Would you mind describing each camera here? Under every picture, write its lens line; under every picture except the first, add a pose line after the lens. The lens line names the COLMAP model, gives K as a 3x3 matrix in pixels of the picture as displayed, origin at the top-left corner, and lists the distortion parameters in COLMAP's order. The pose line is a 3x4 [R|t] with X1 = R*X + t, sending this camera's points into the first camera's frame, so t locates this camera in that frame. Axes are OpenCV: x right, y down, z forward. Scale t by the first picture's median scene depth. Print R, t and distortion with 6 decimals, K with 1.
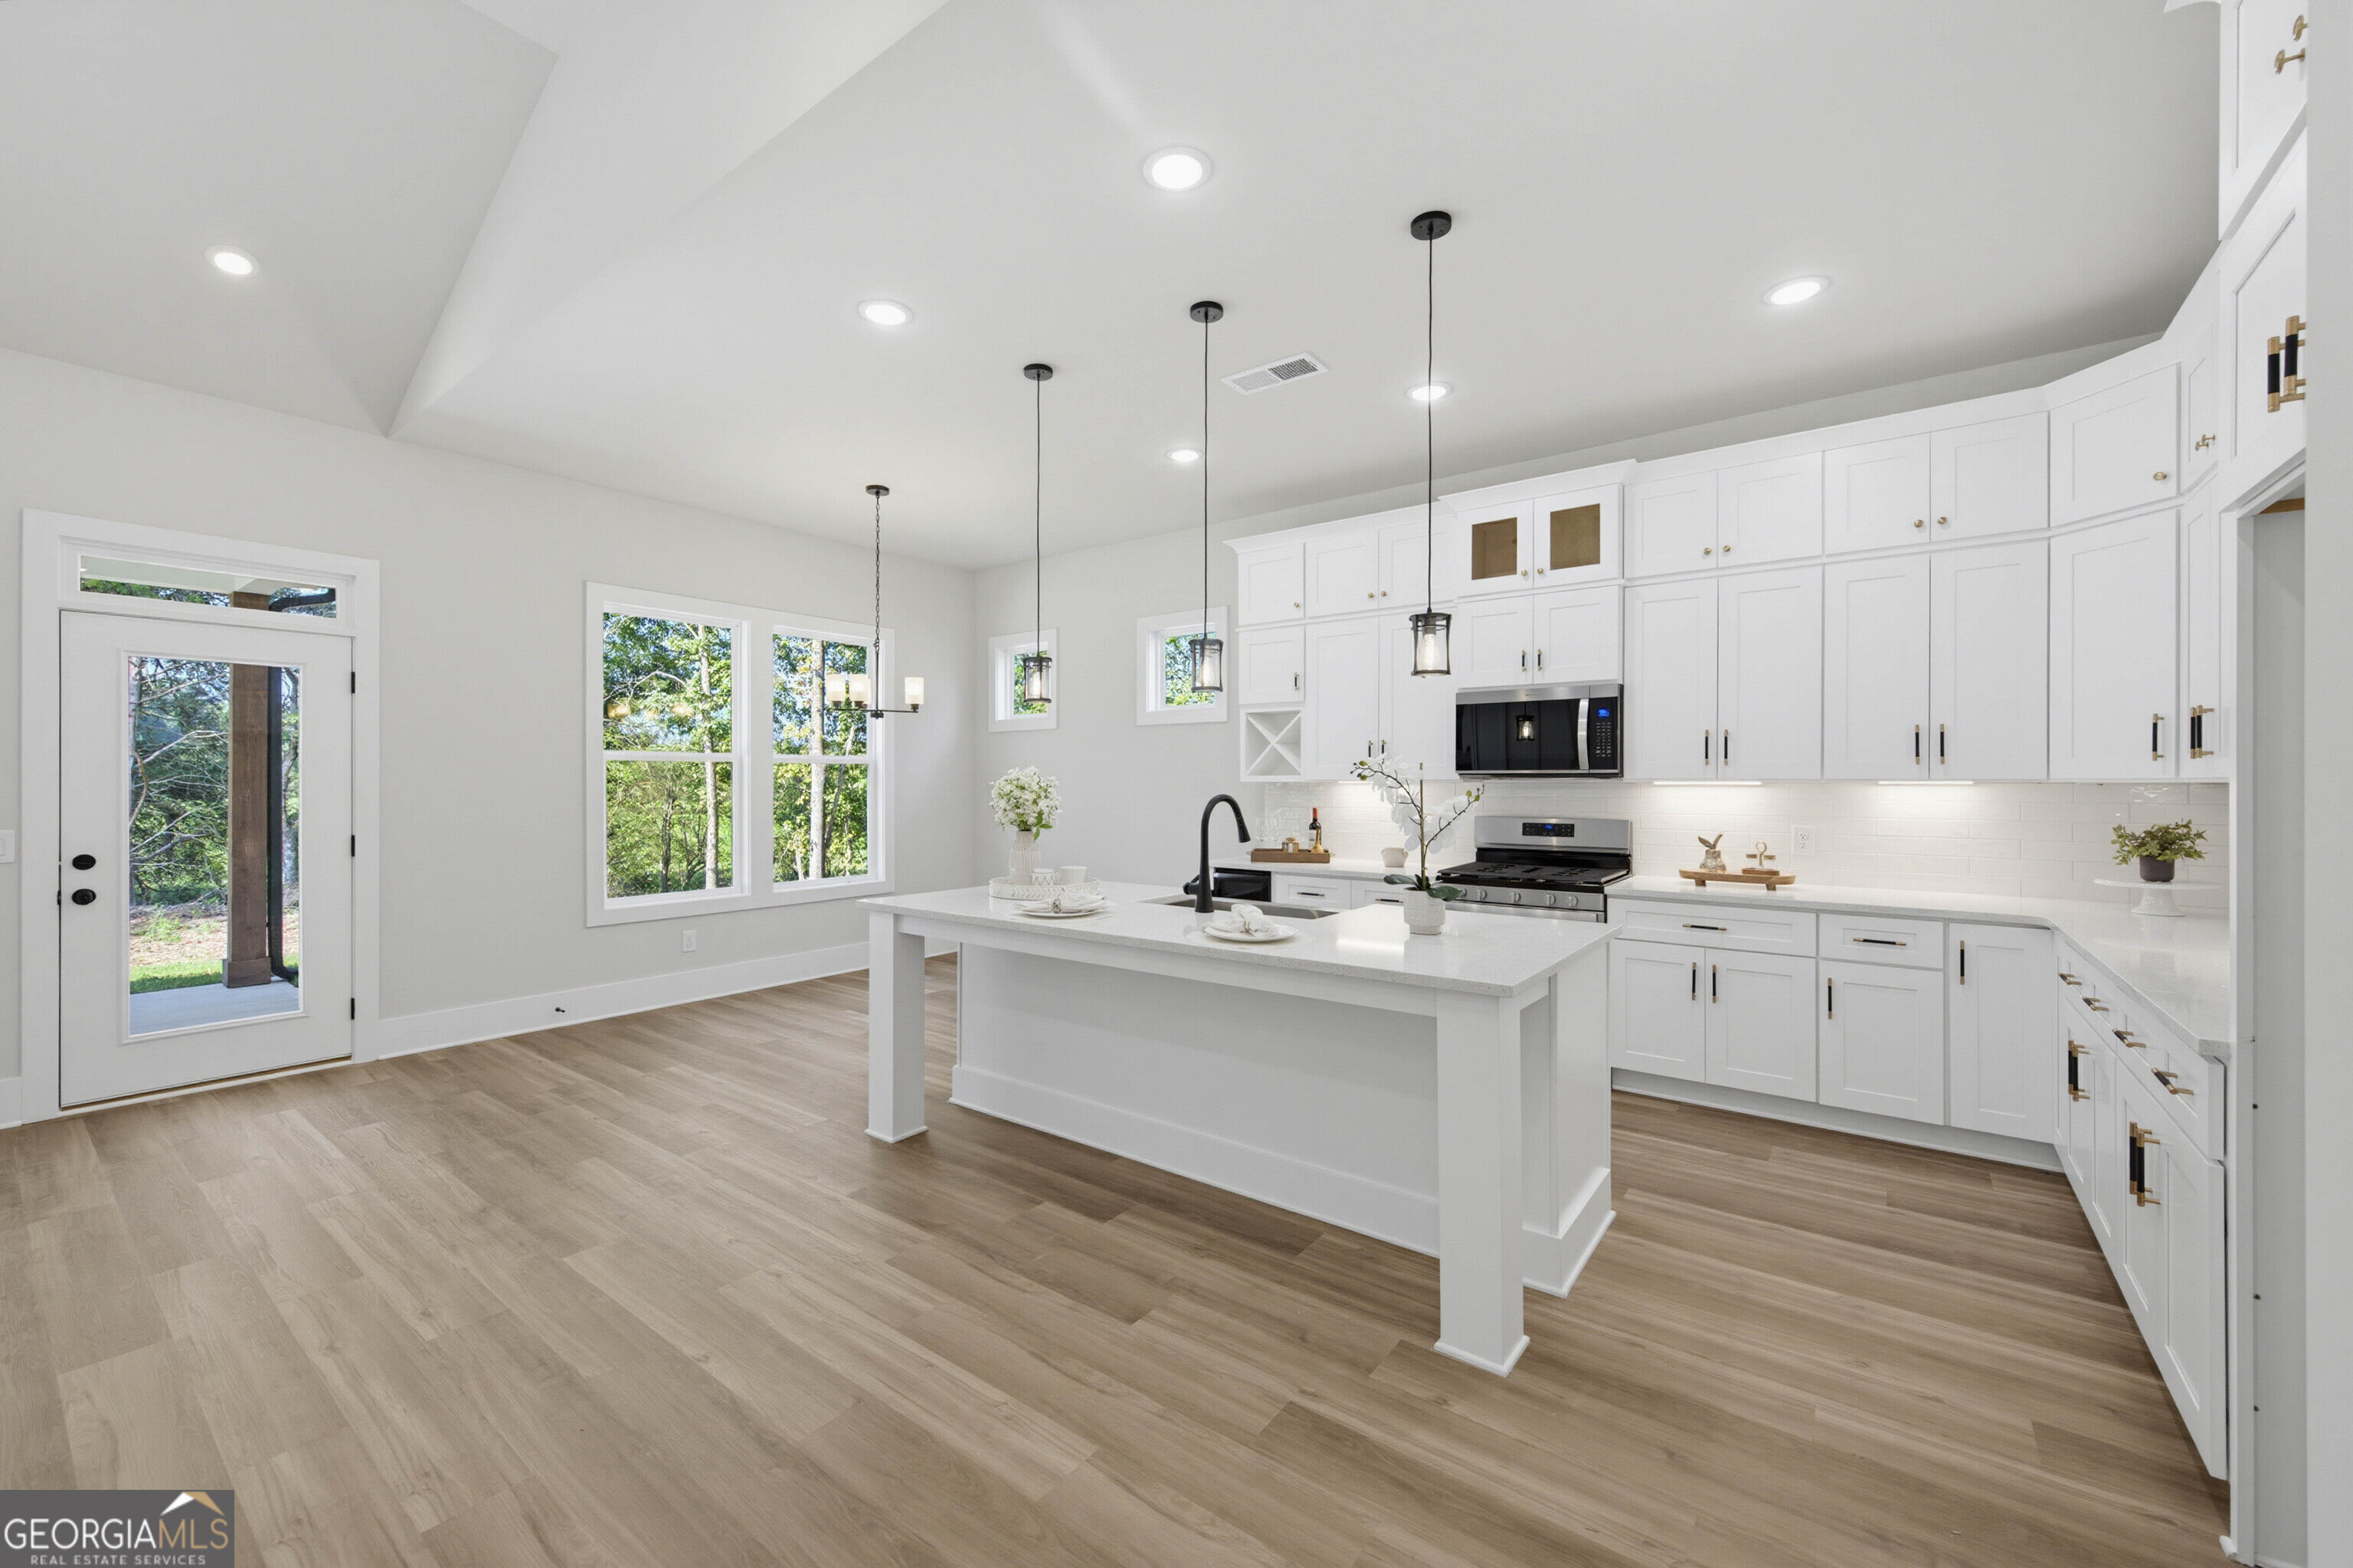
lens RADIAL K [[928.4, 0, 1176.5], [0, 928.4, 784.0], [0, 0, 1]] dist [0.000313, -0.000225]
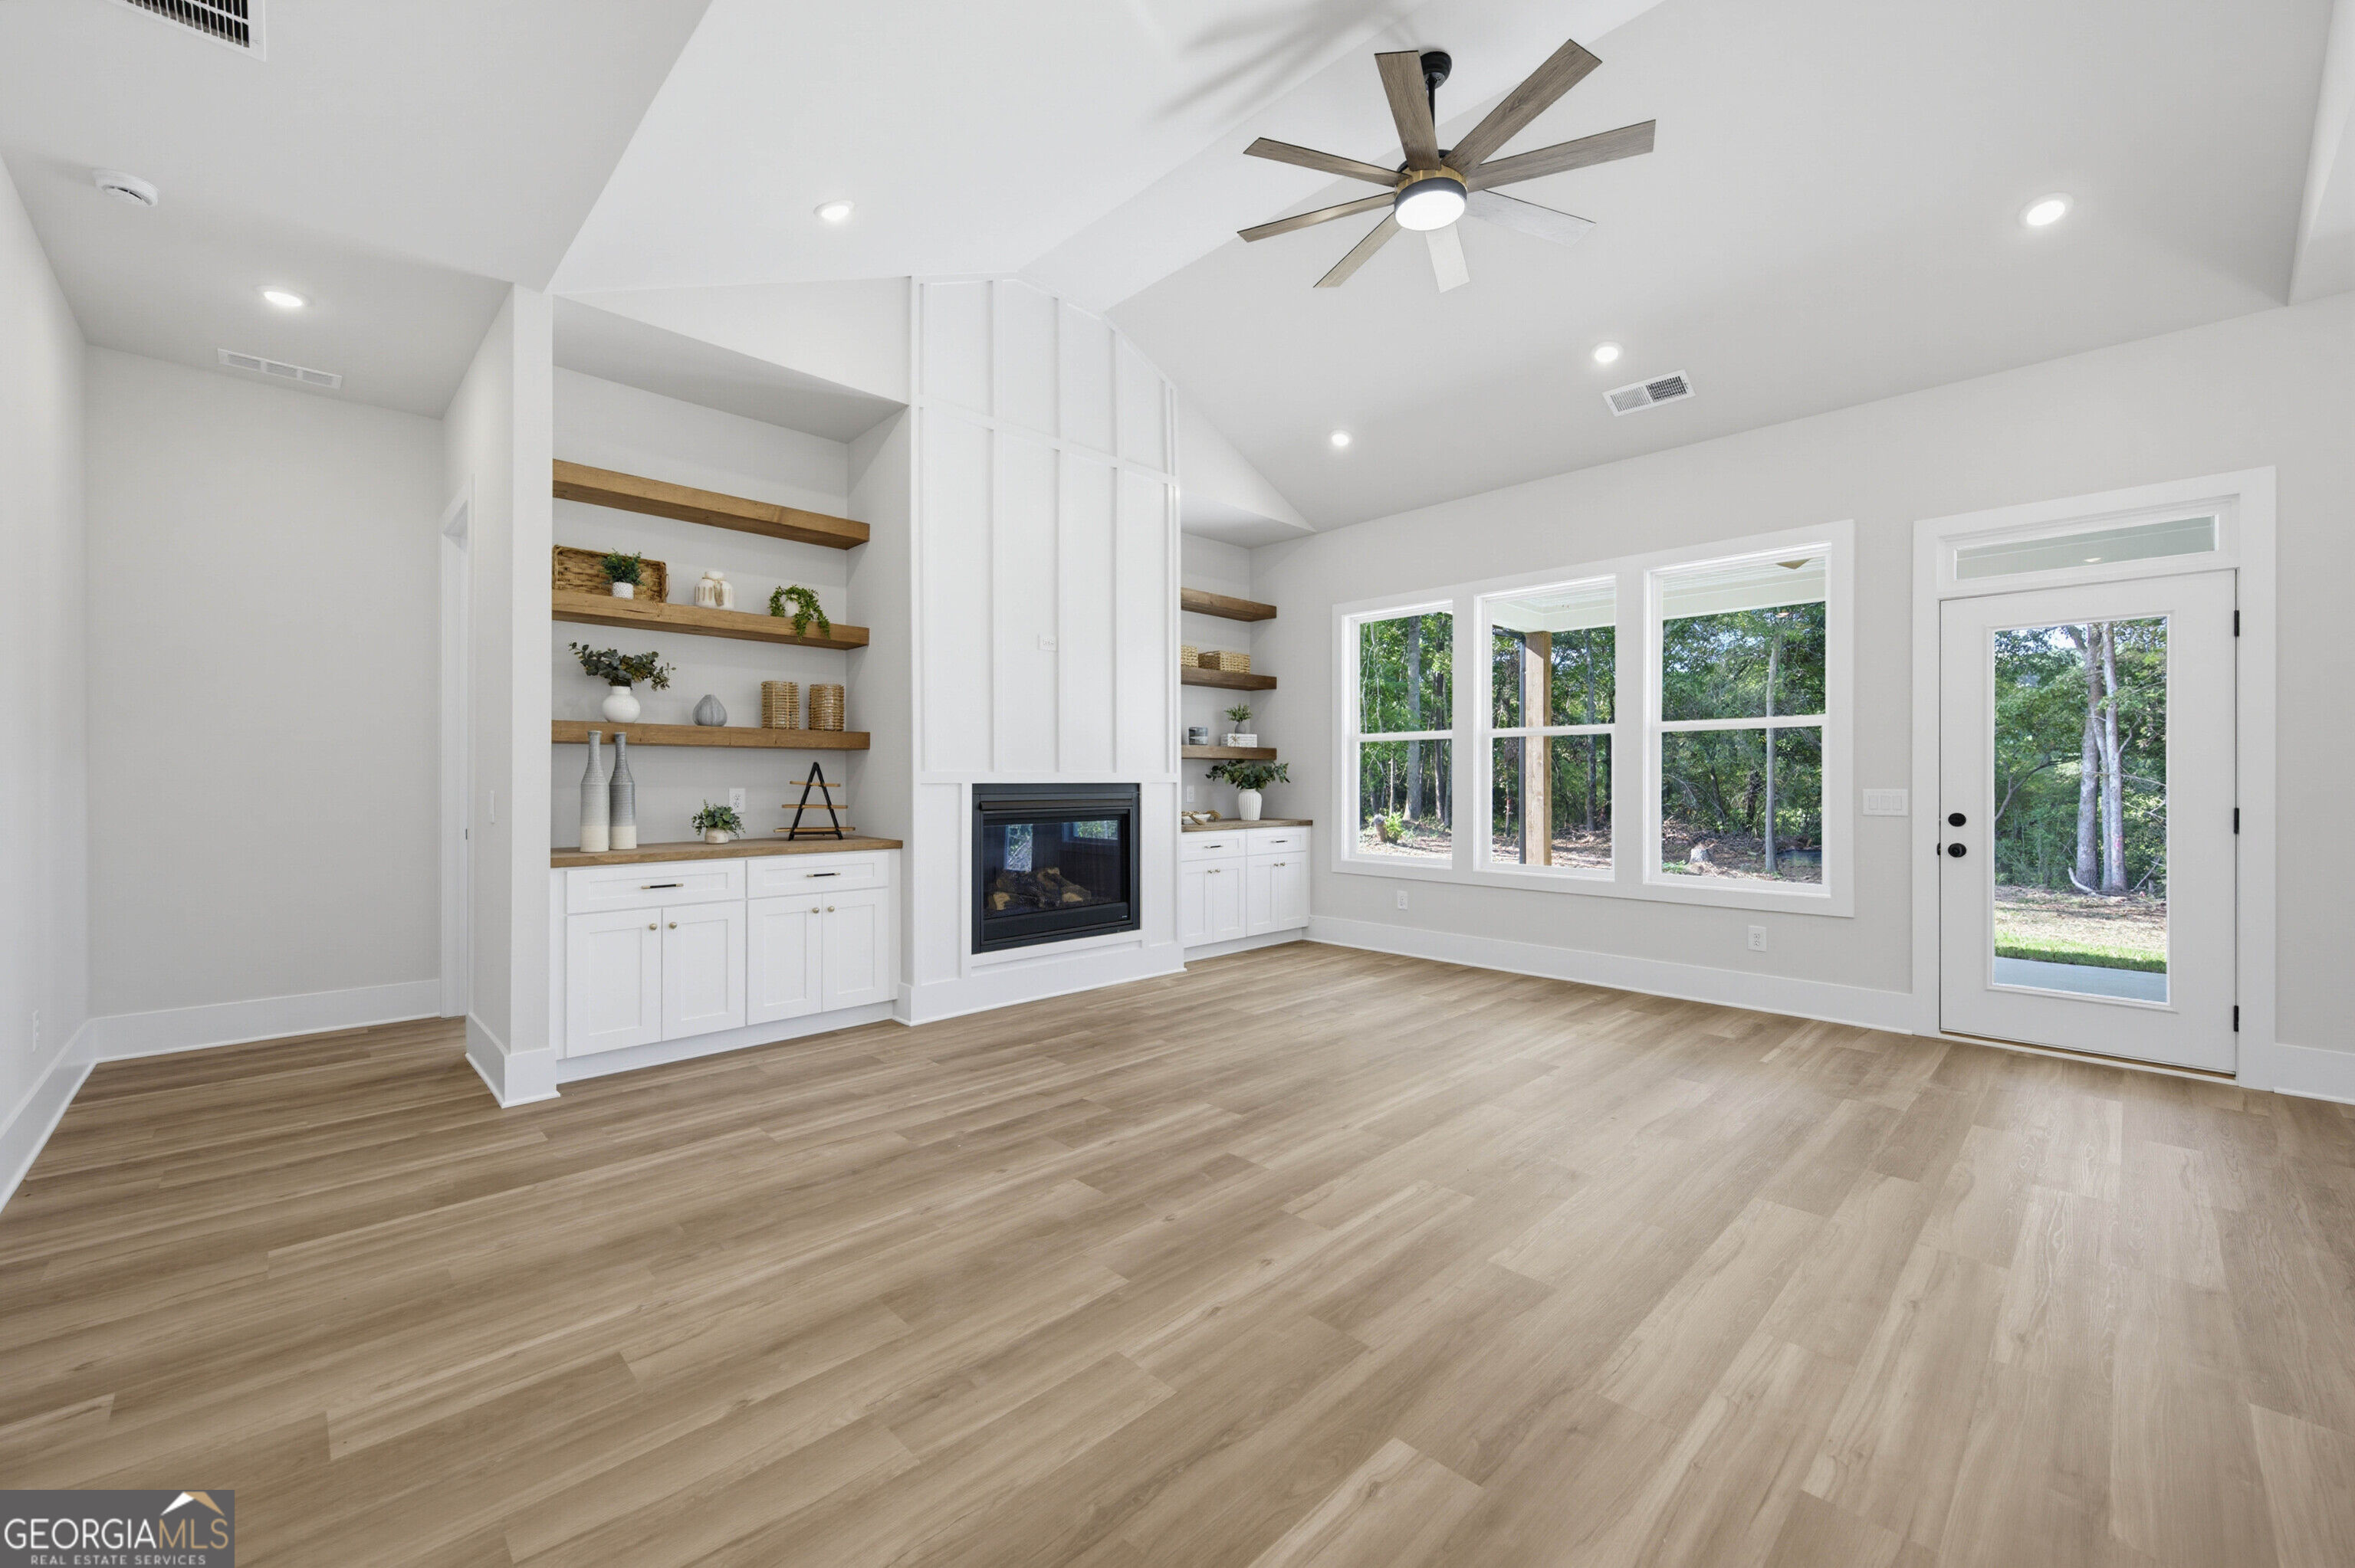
lens RADIAL K [[923.3, 0, 1159.7], [0, 923.3, 782.1], [0, 0, 1]] dist [0.000474, 0.000054]
pose [[-0.162107, 0.000272, -0.986773, 0.081673], [-0.003892, 0.999992, 0.000915, 0.035819], [0.986765, 0.003988, -0.162105, 0.194699]]
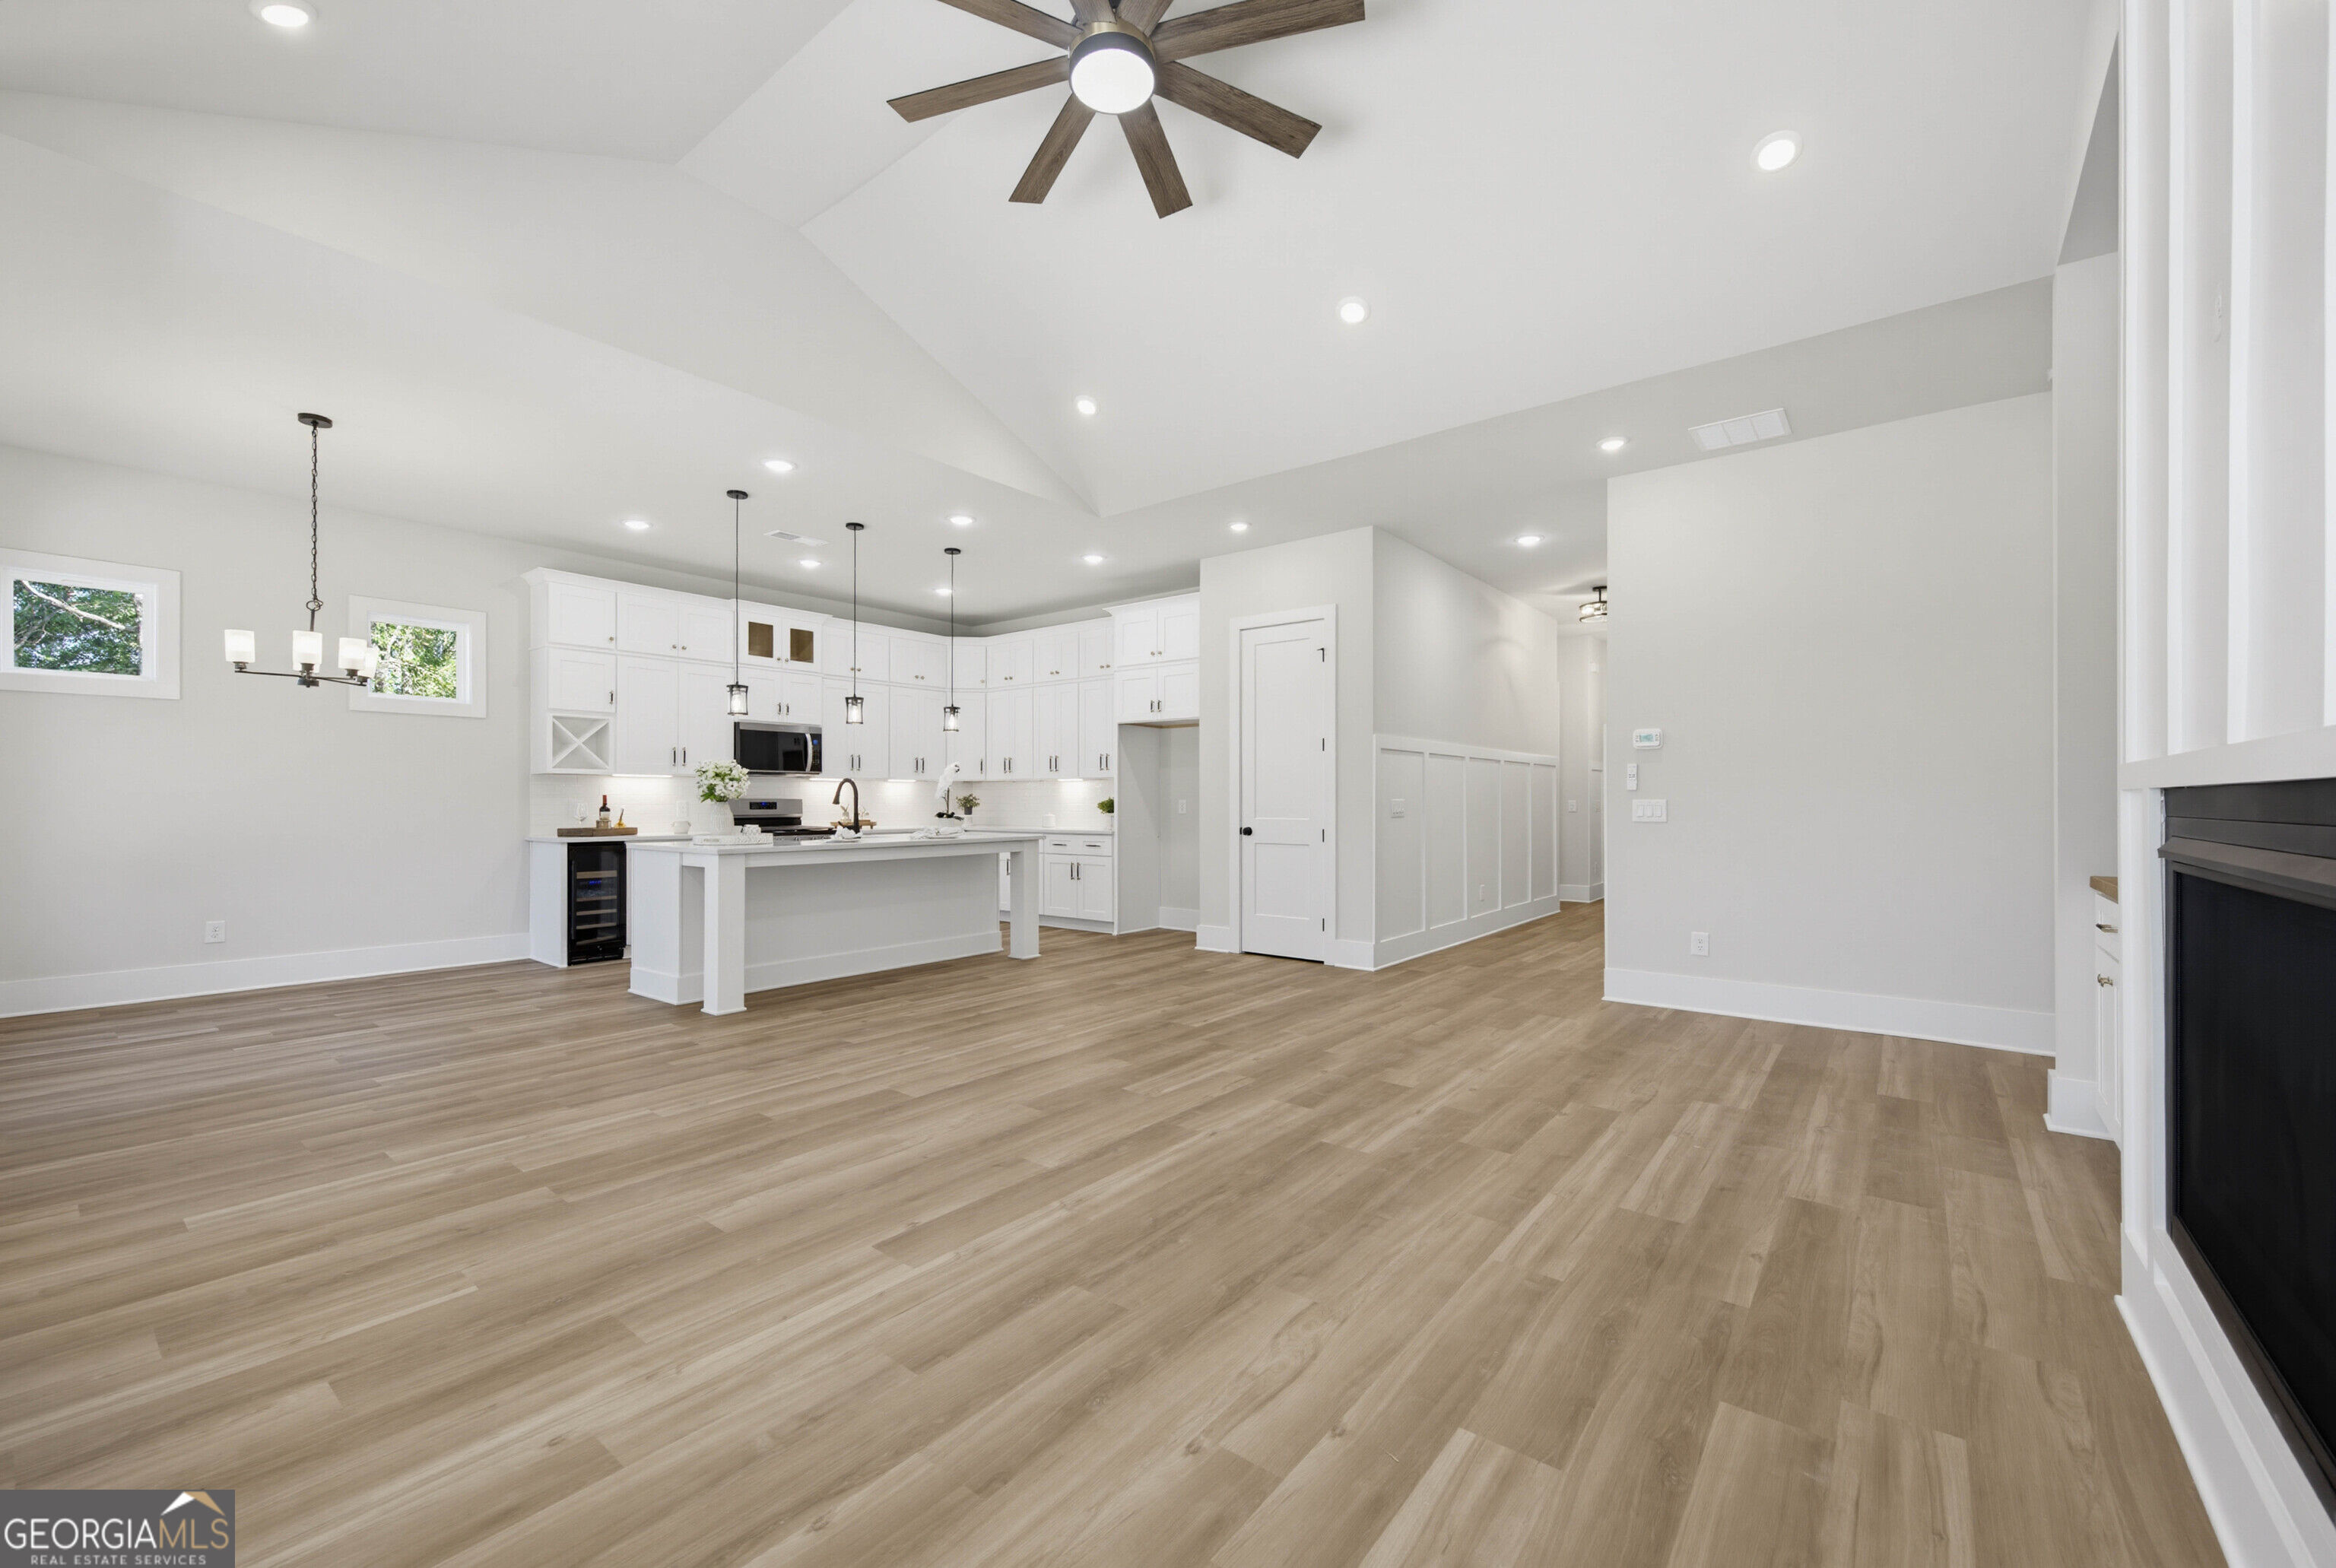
lens RADIAL K [[941.5, 0, 1146.8], [0, 941.5, 796.4], [0, 0, 1]] dist [0.006082, 0.000029]
pose [[0.035234, 0.003383, 0.999373, -1.436483], [0.002838, 0.999990, -0.003486, 0.043757], [-0.999375, 0.002959, 0.035225, 0.249131]]
